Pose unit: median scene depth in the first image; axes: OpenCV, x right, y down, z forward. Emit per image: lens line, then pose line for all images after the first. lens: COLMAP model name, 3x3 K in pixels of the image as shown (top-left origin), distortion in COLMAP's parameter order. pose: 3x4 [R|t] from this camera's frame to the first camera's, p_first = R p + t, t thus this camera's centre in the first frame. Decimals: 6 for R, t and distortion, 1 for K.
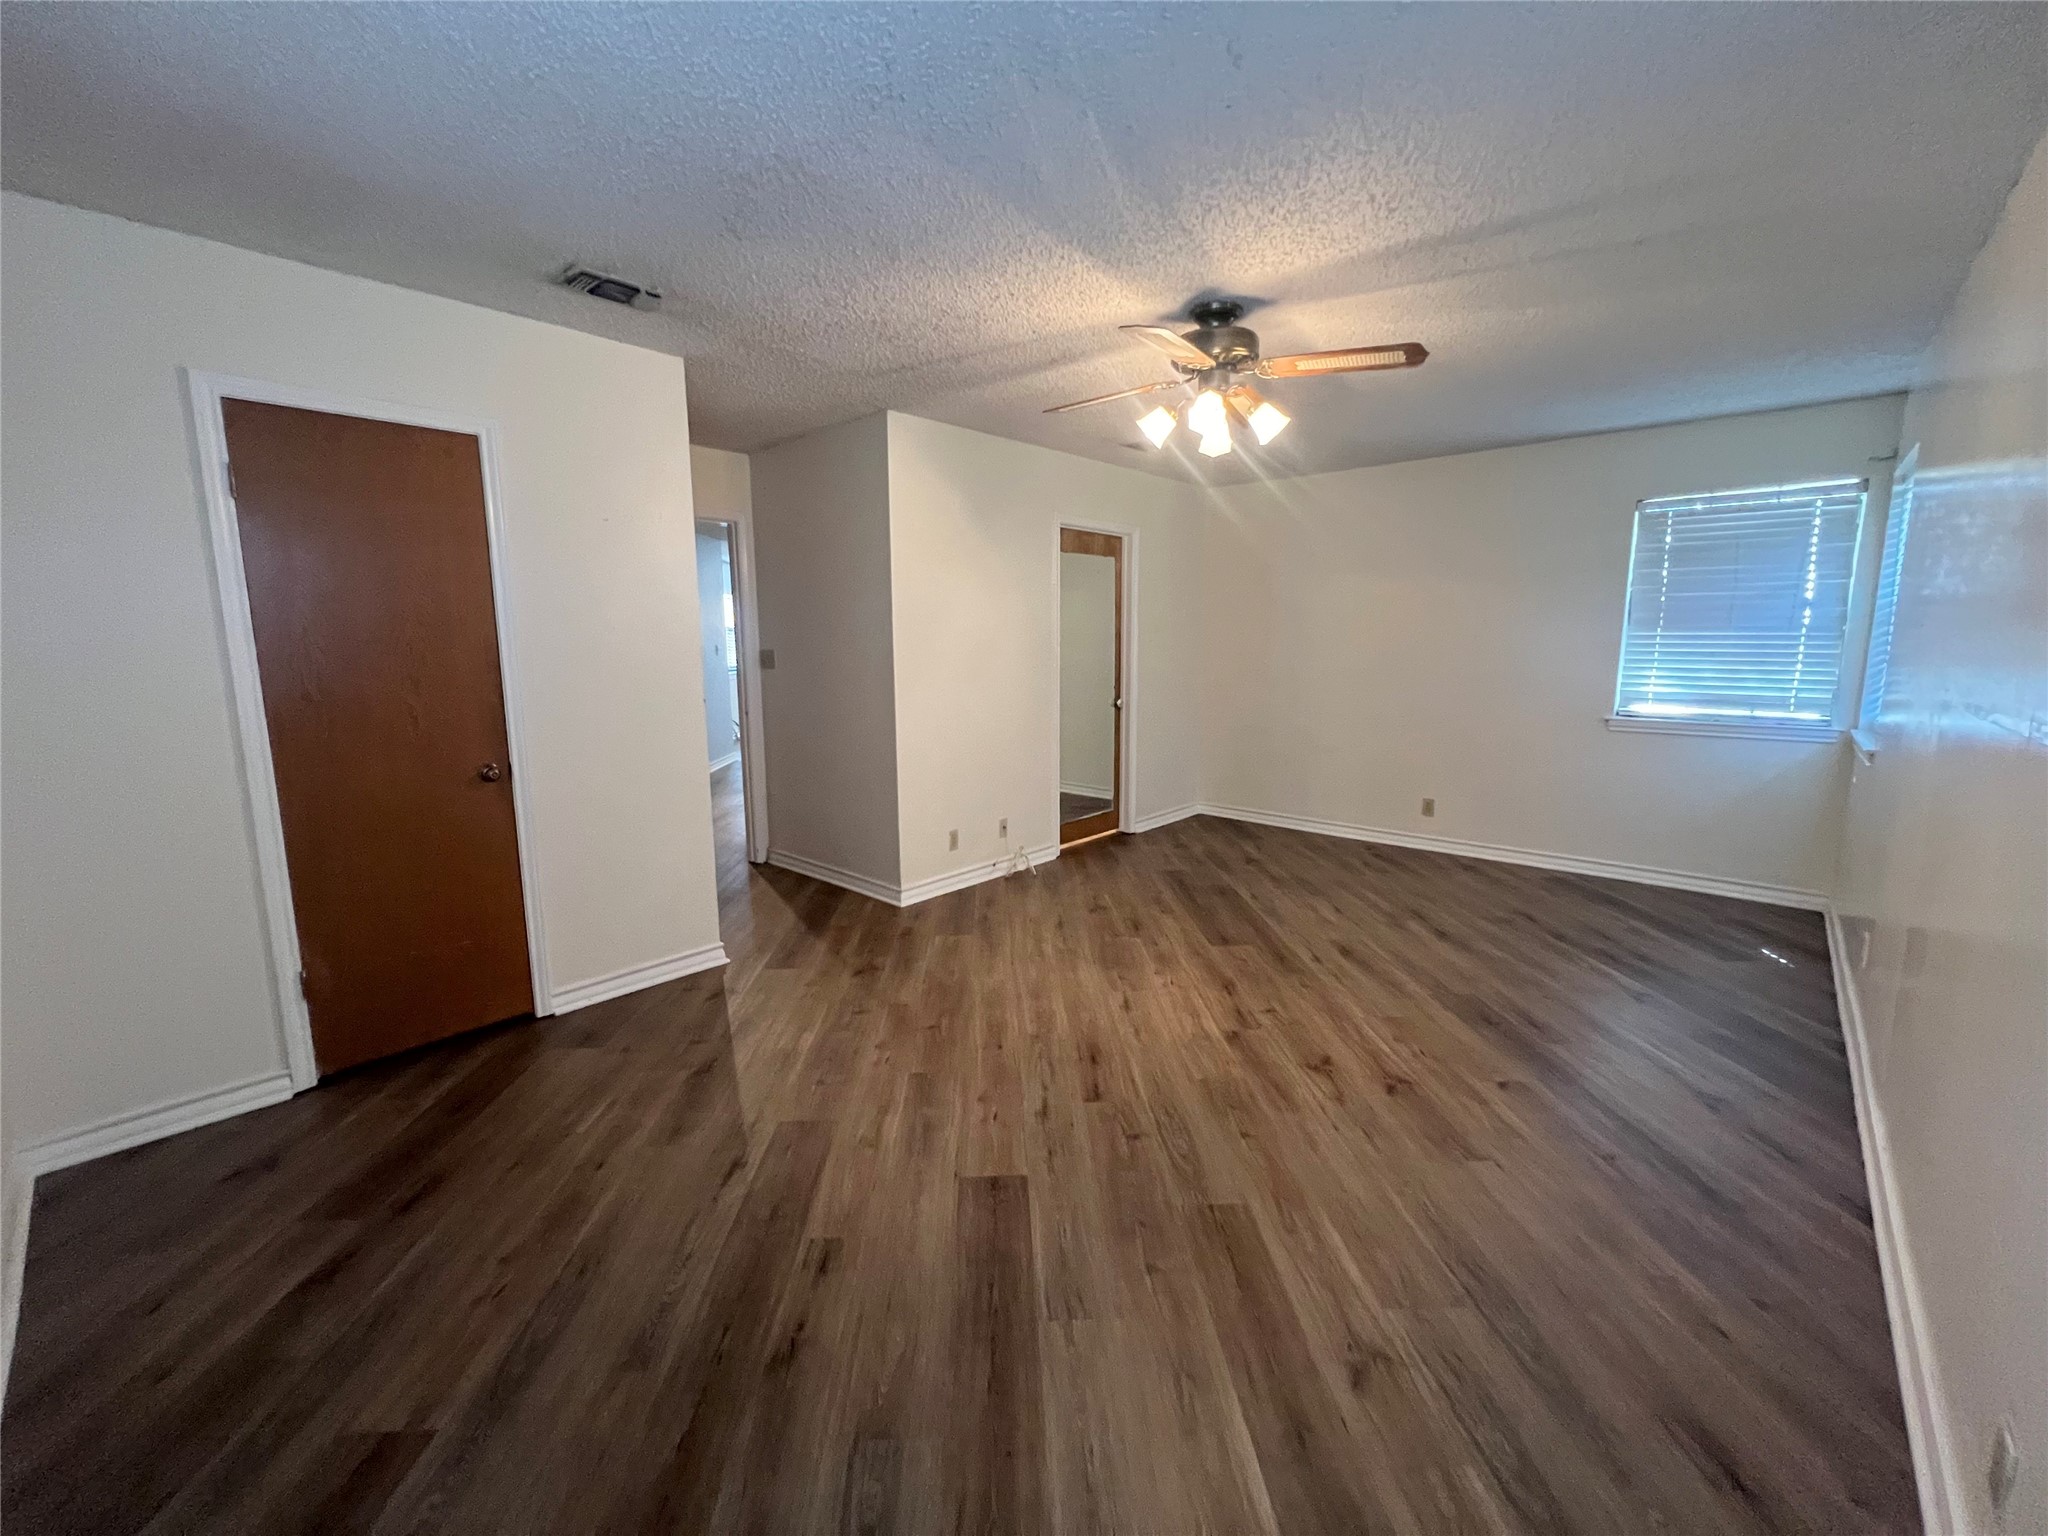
lens RADIAL K [[817.5, 0, 1019.4], [0, 817.5, 766.5], [0, 0, 1]] dist [-0.002181, 0.000064]
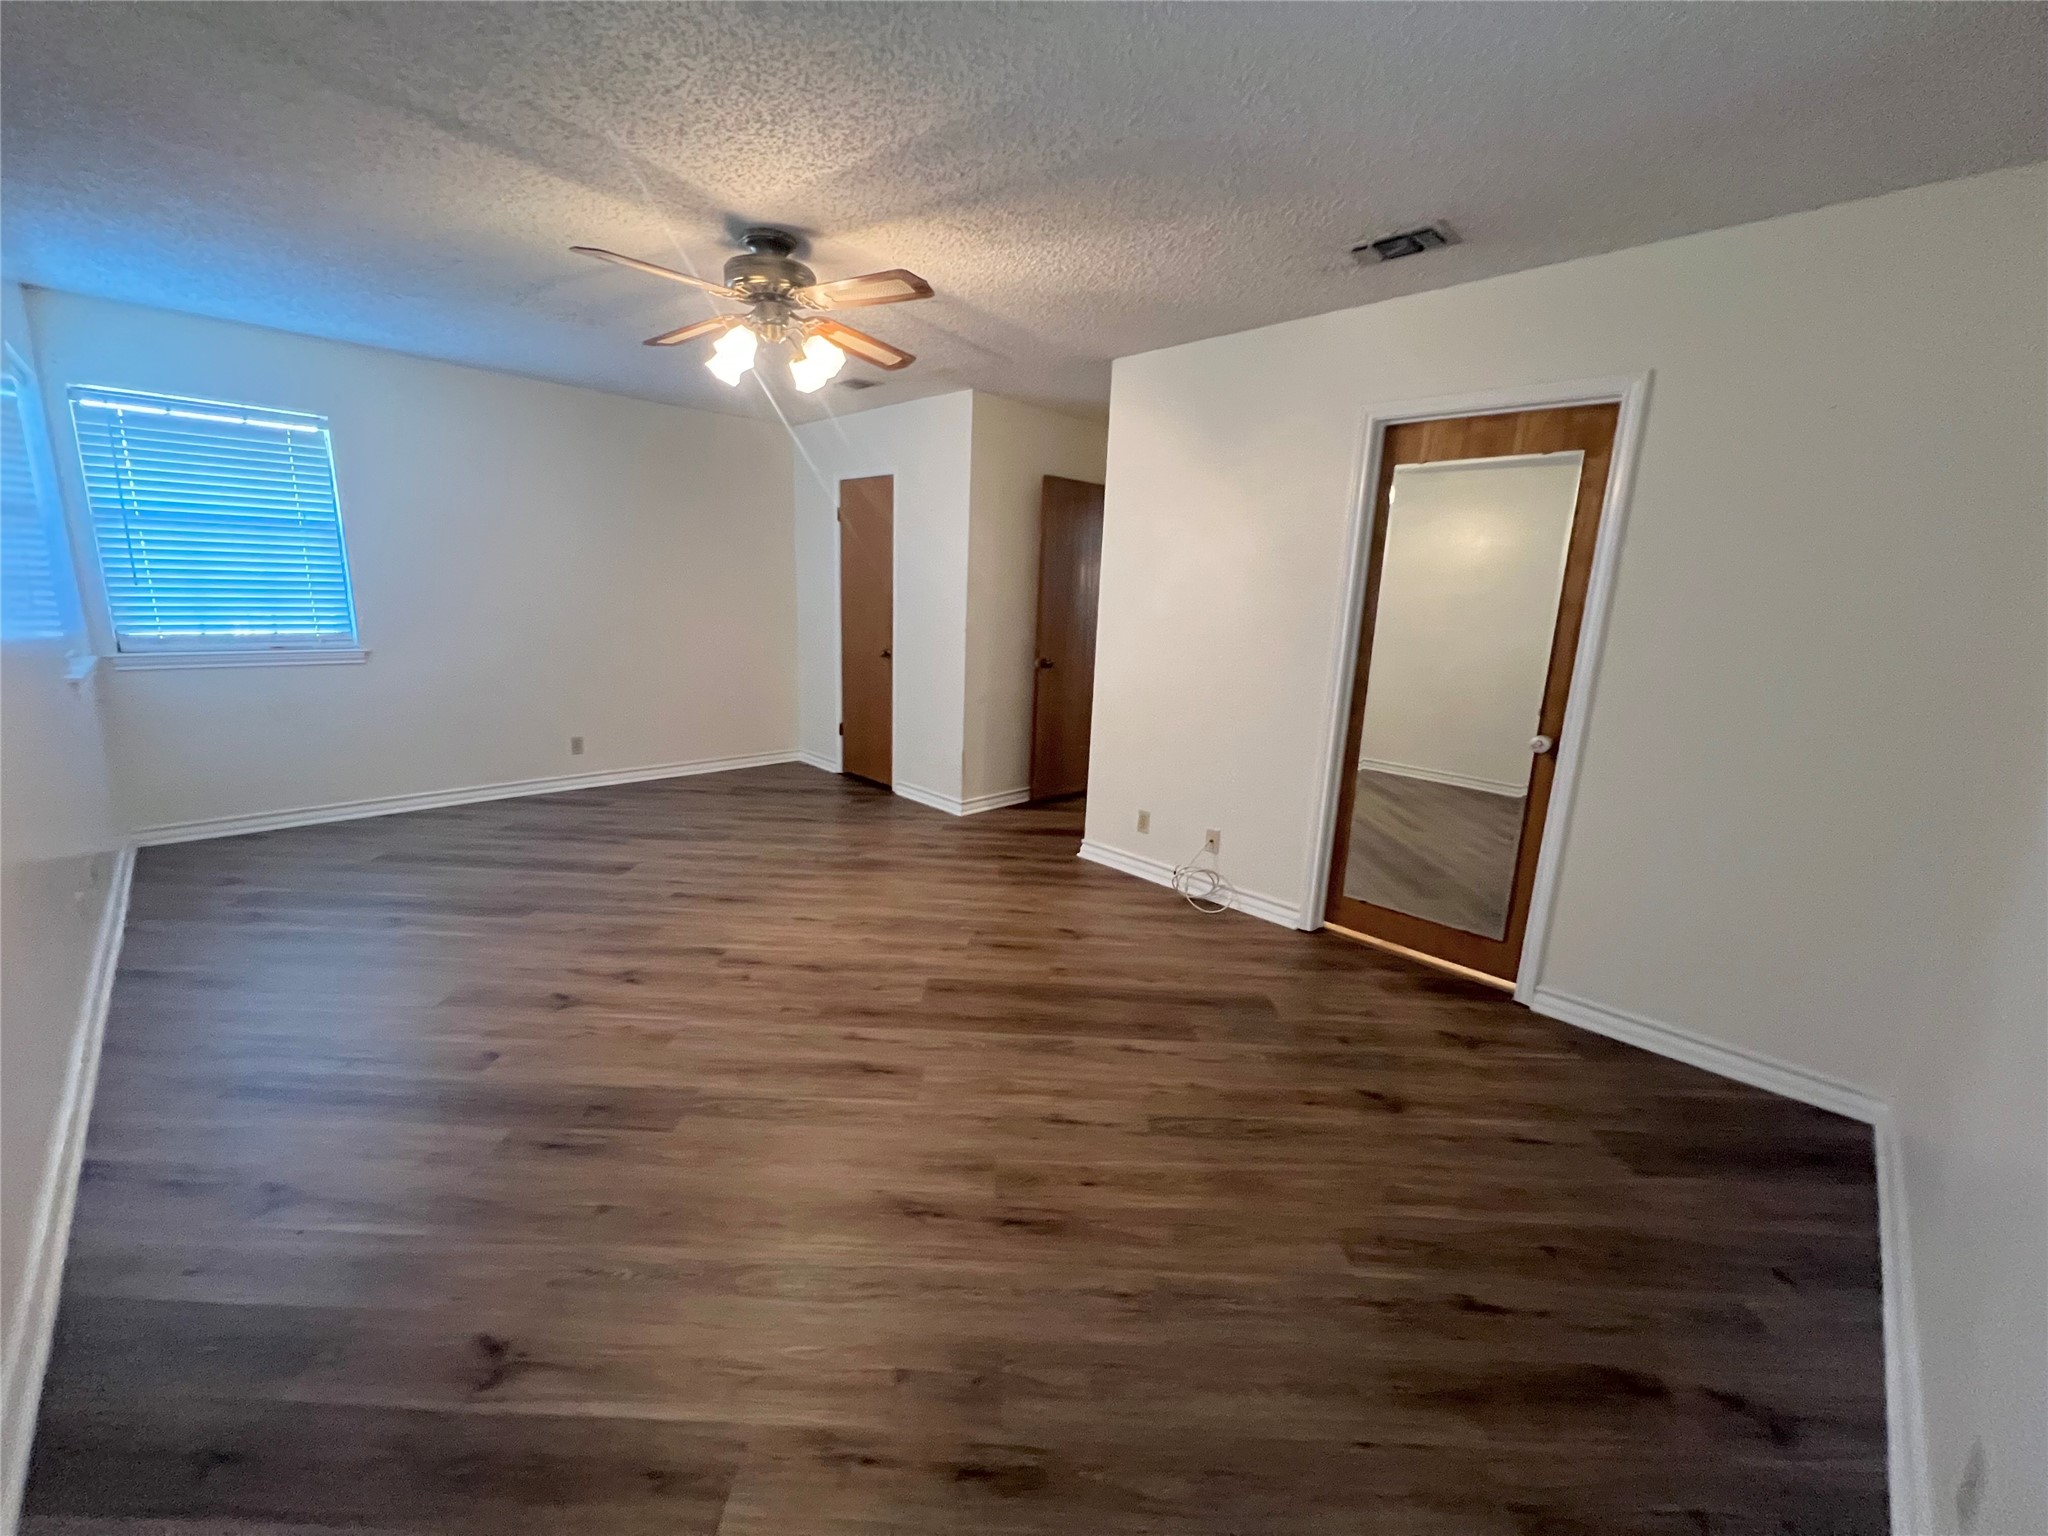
lens RADIAL K [[817.5, 0, 1020.9], [0, 817.5, 763.6], [0, 0, 1]] dist [-0.002181, 0.000064]
pose [[-0.050744, 0.213642, -0.975593, 1.160126], [-0.195725, 0.955782, 0.219484, -0.208823], [0.979345, 0.202085, -0.006685, 1.266725]]
